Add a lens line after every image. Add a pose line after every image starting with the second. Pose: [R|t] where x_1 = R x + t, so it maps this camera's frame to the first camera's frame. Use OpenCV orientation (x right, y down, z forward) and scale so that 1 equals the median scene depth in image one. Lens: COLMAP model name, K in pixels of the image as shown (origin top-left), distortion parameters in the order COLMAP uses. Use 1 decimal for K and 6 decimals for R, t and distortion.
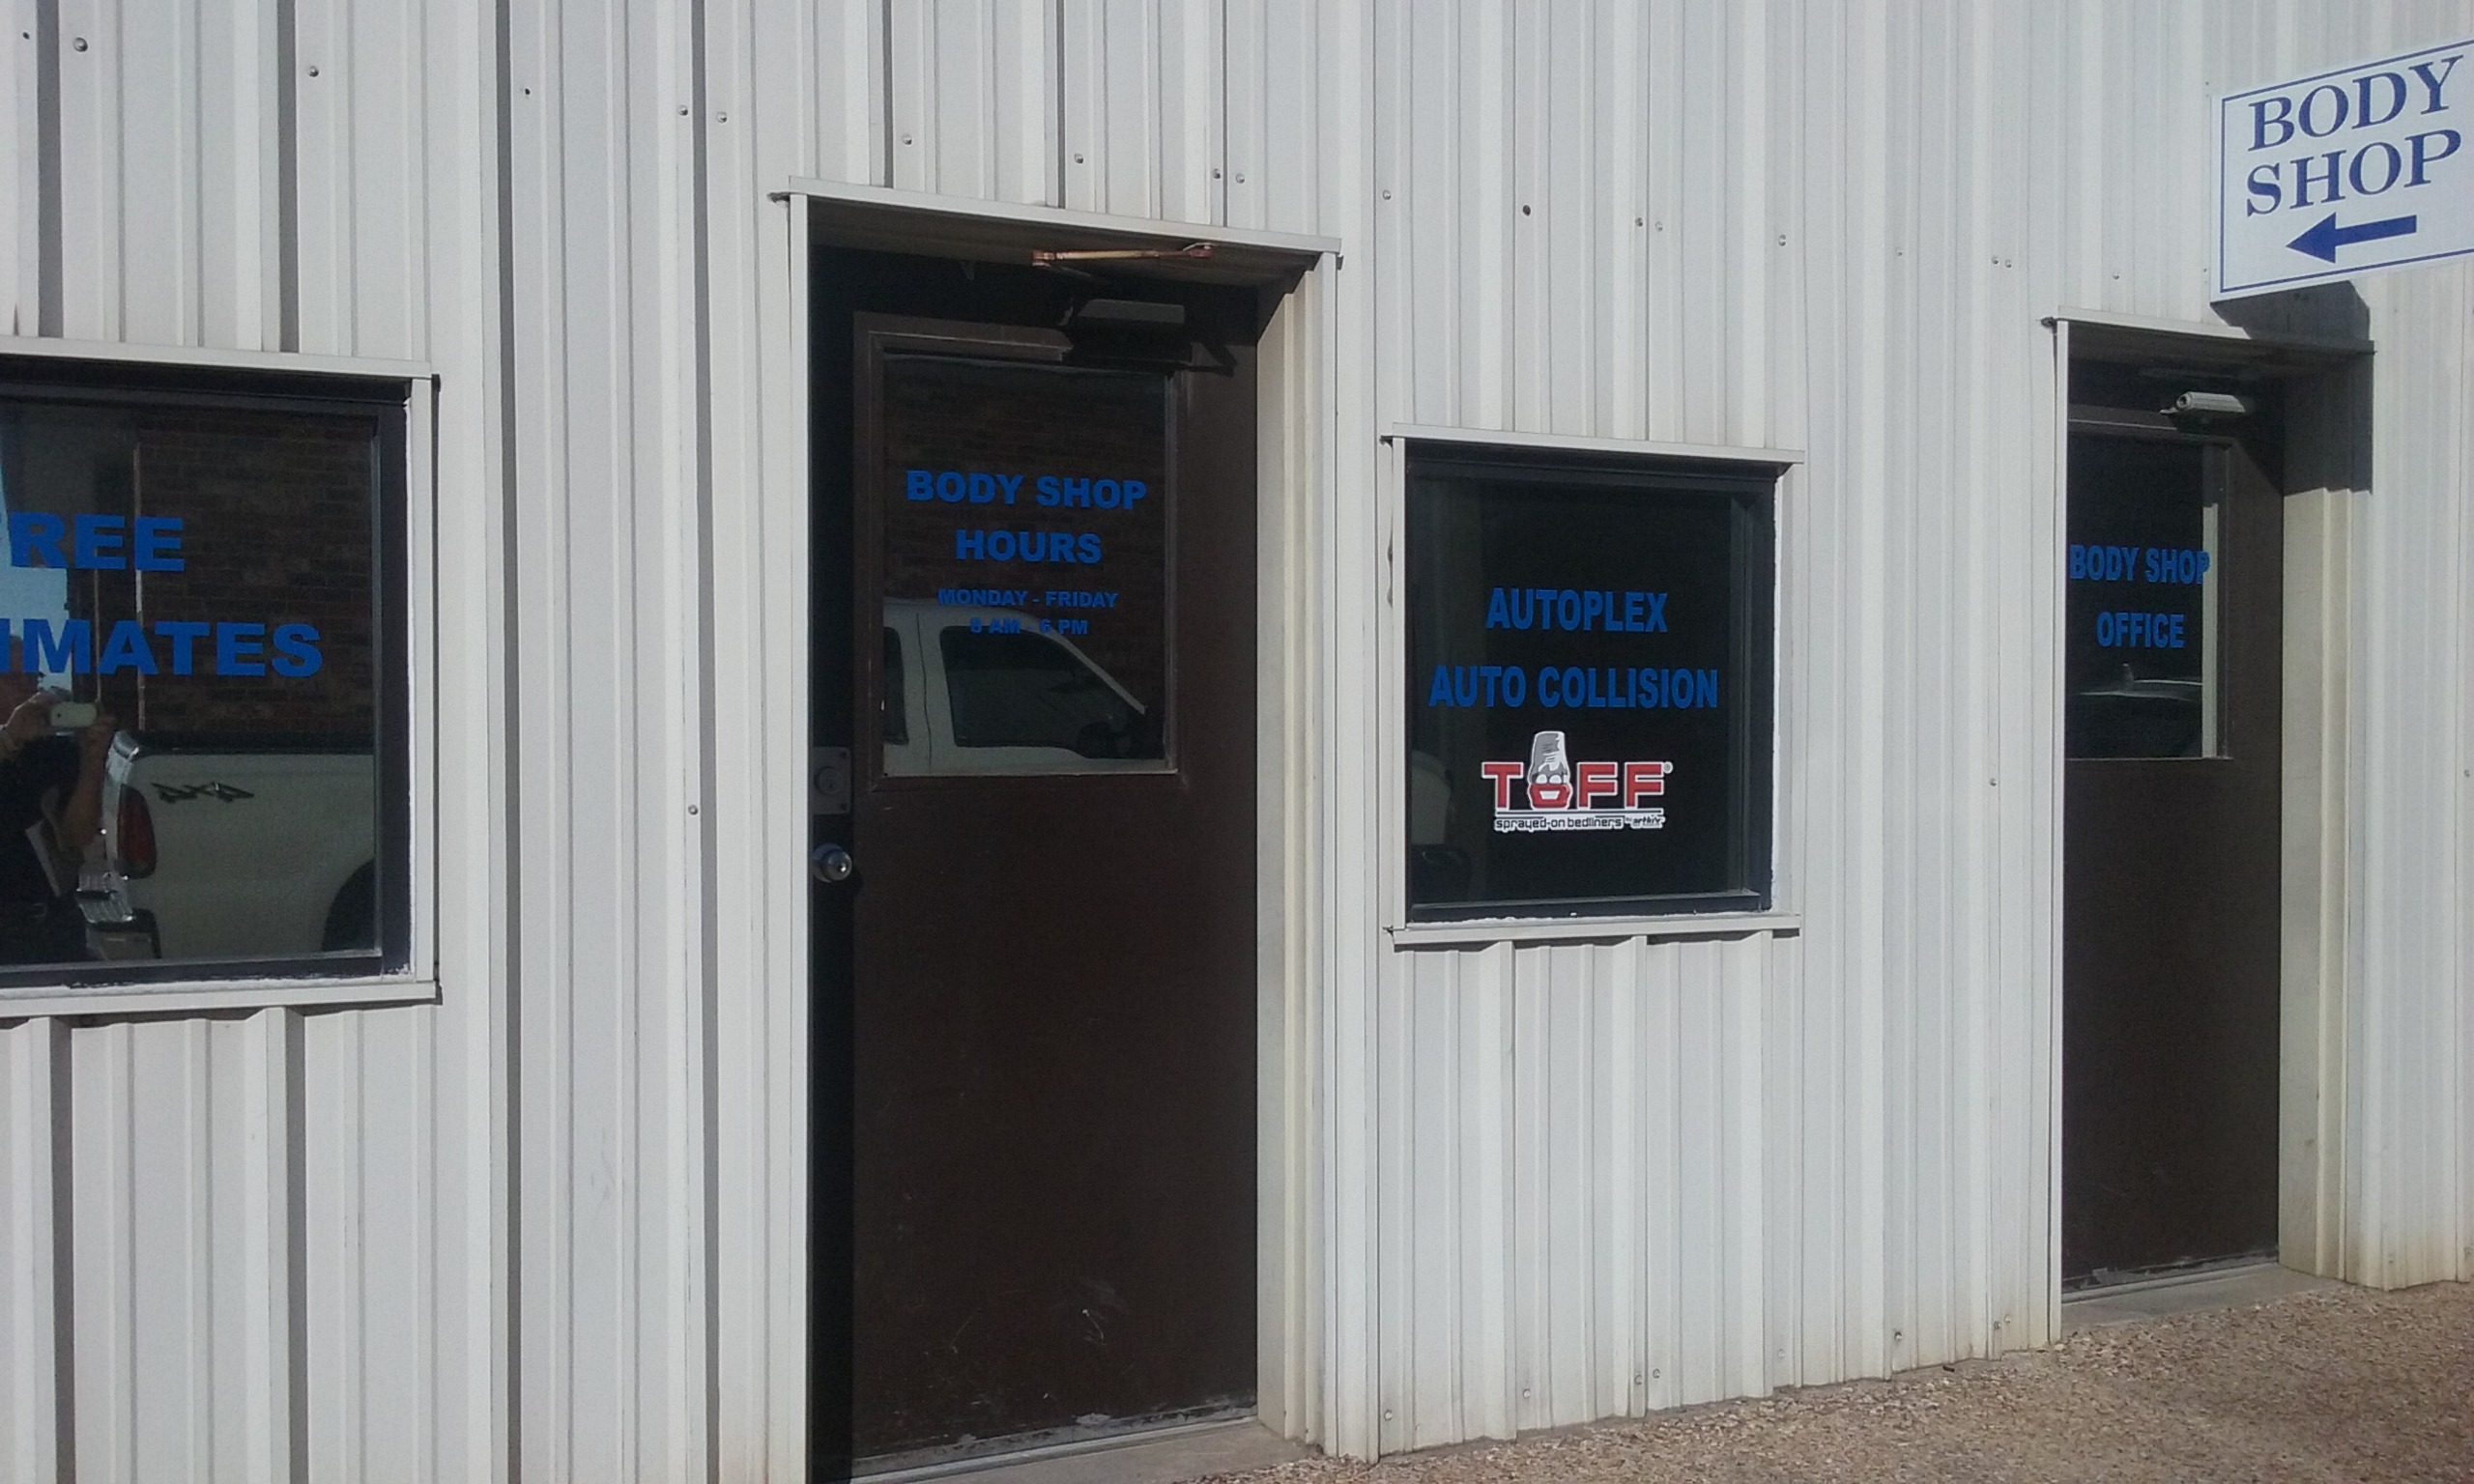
lens RADIAL K [[2282.2, 0, 1231.7], [0, 2282.2, 751.4], [0, 0, 1]] dist [-0.003417, 0.000000]
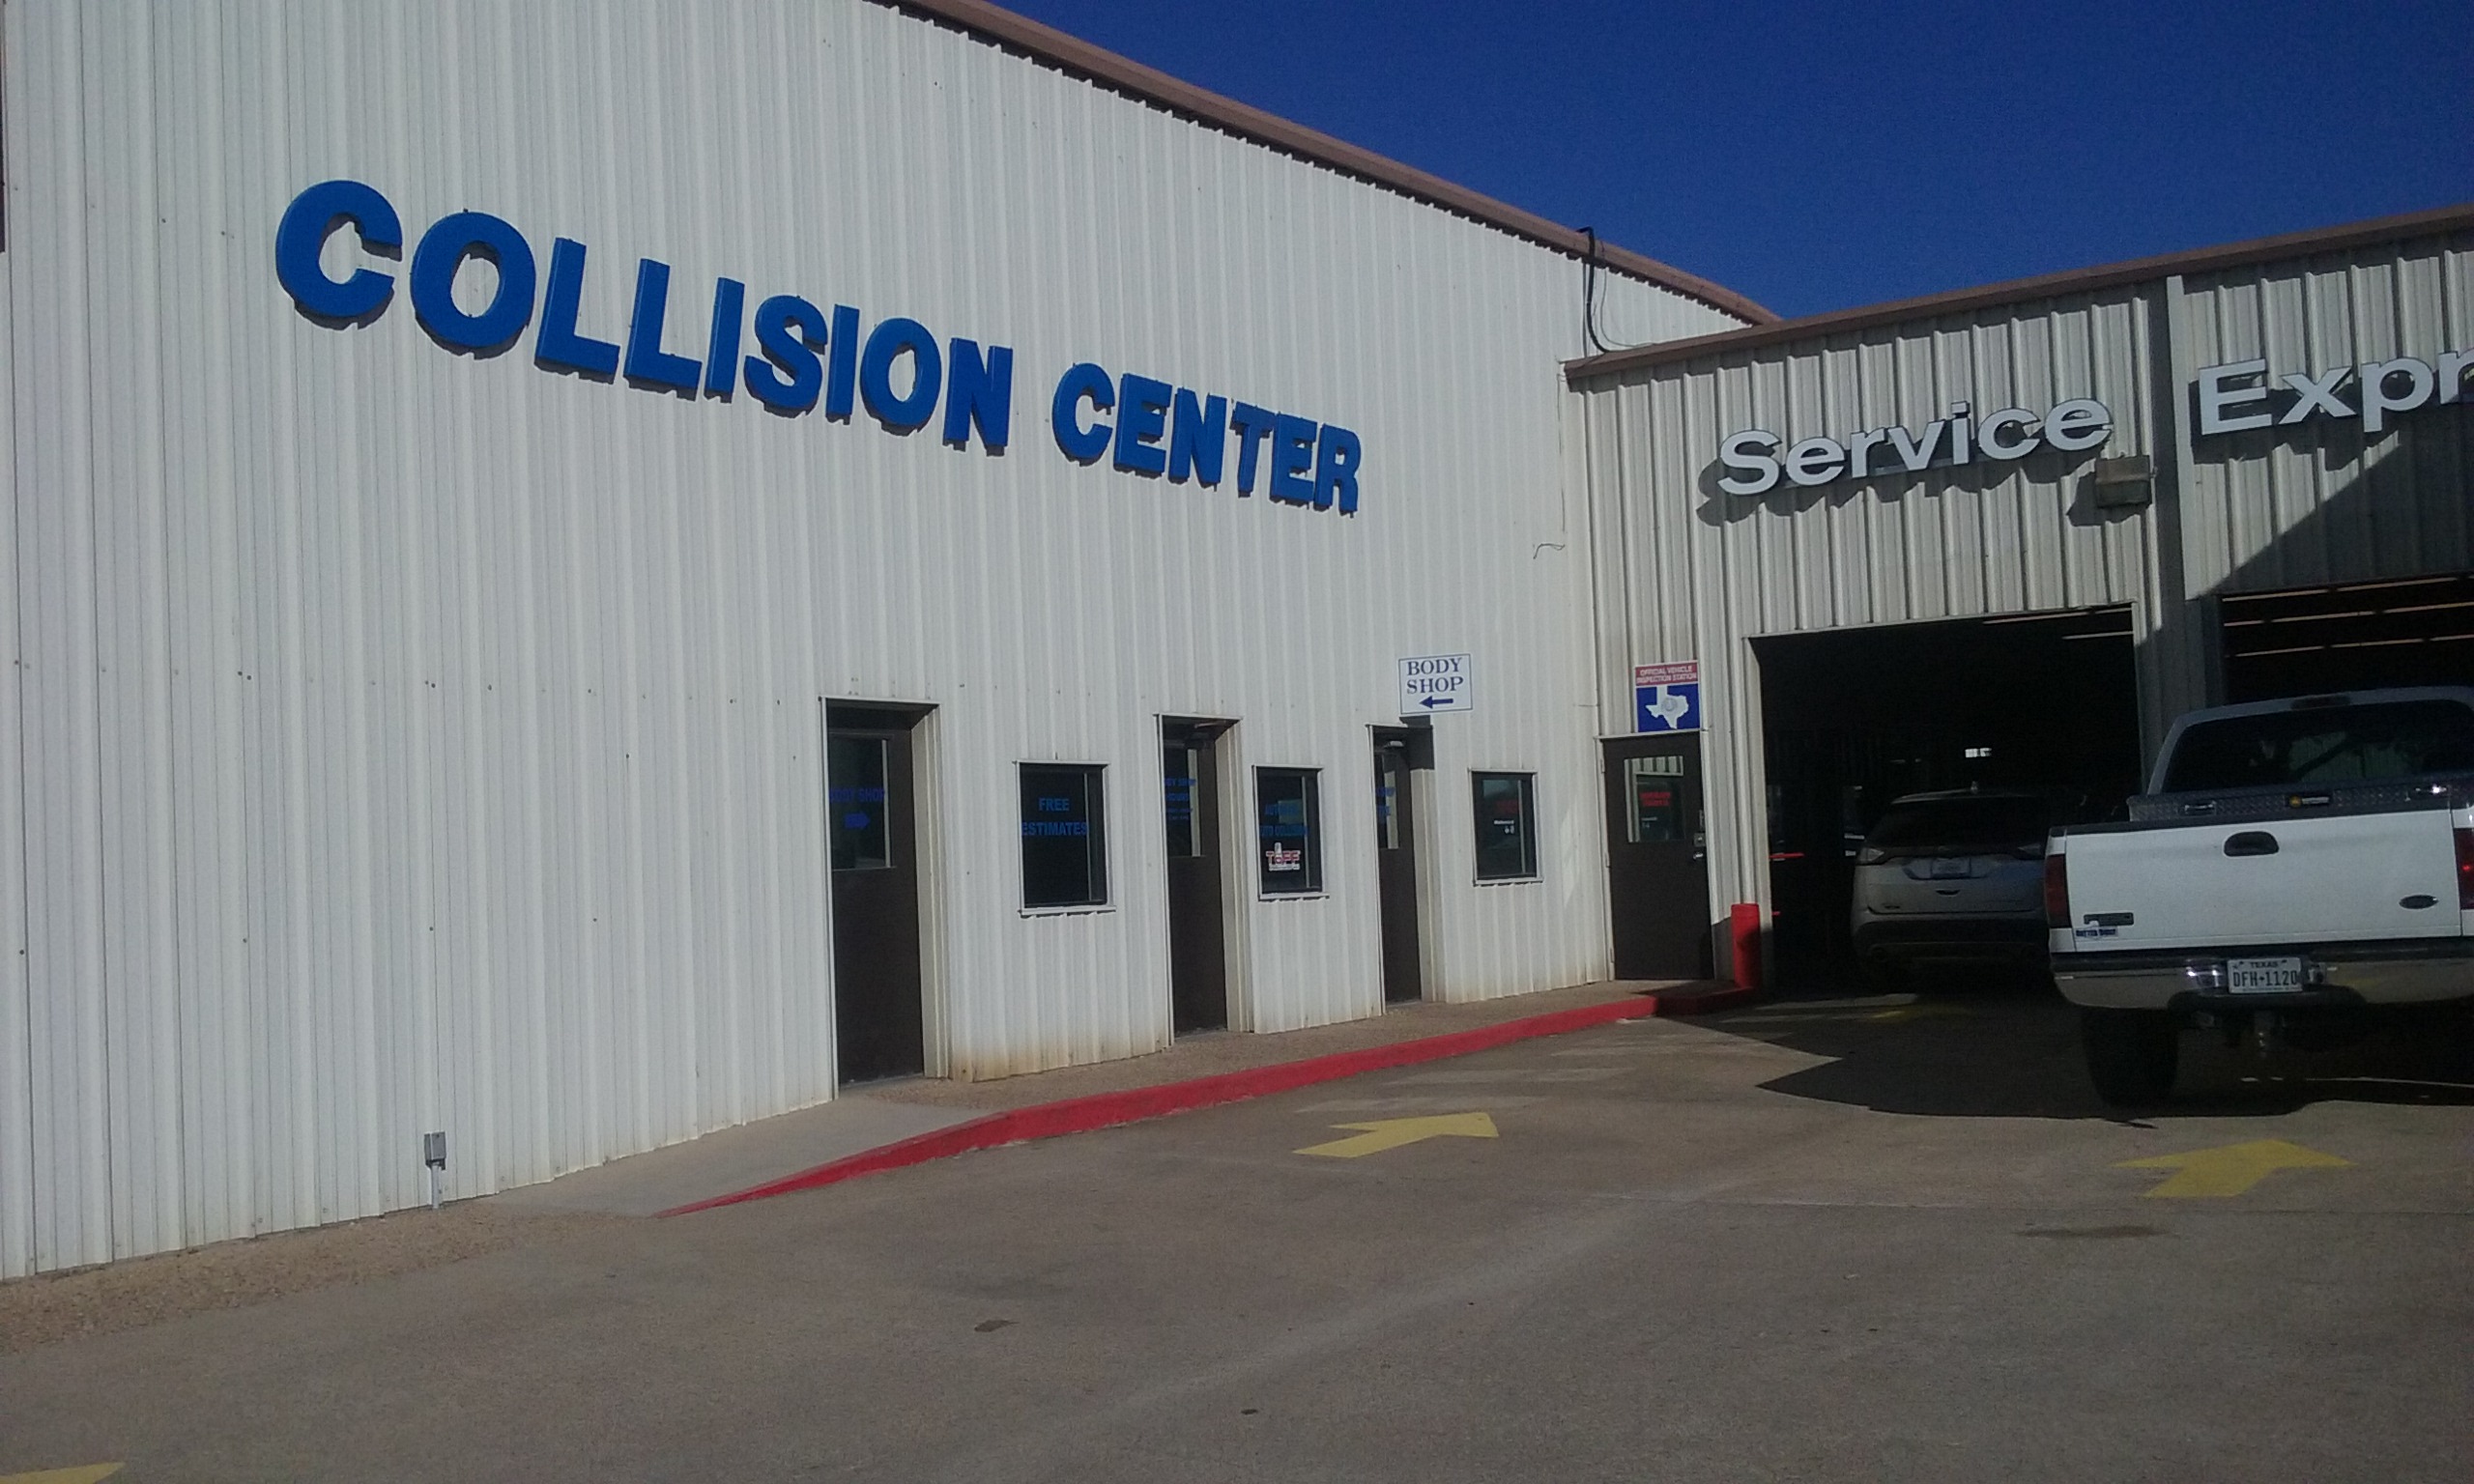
lens RADIAL K [[2282.2, 0, 1236.8], [0, 2282.2, 747.8], [0, 0, 1]] dist [-0.003417, 0.000000]
pose [[0.861415, -0.017160, 0.507611, -1.672949], [0.060503, 0.995780, -0.069011, 0.082455], [-0.504284, 0.090159, 0.858818, -2.011097]]
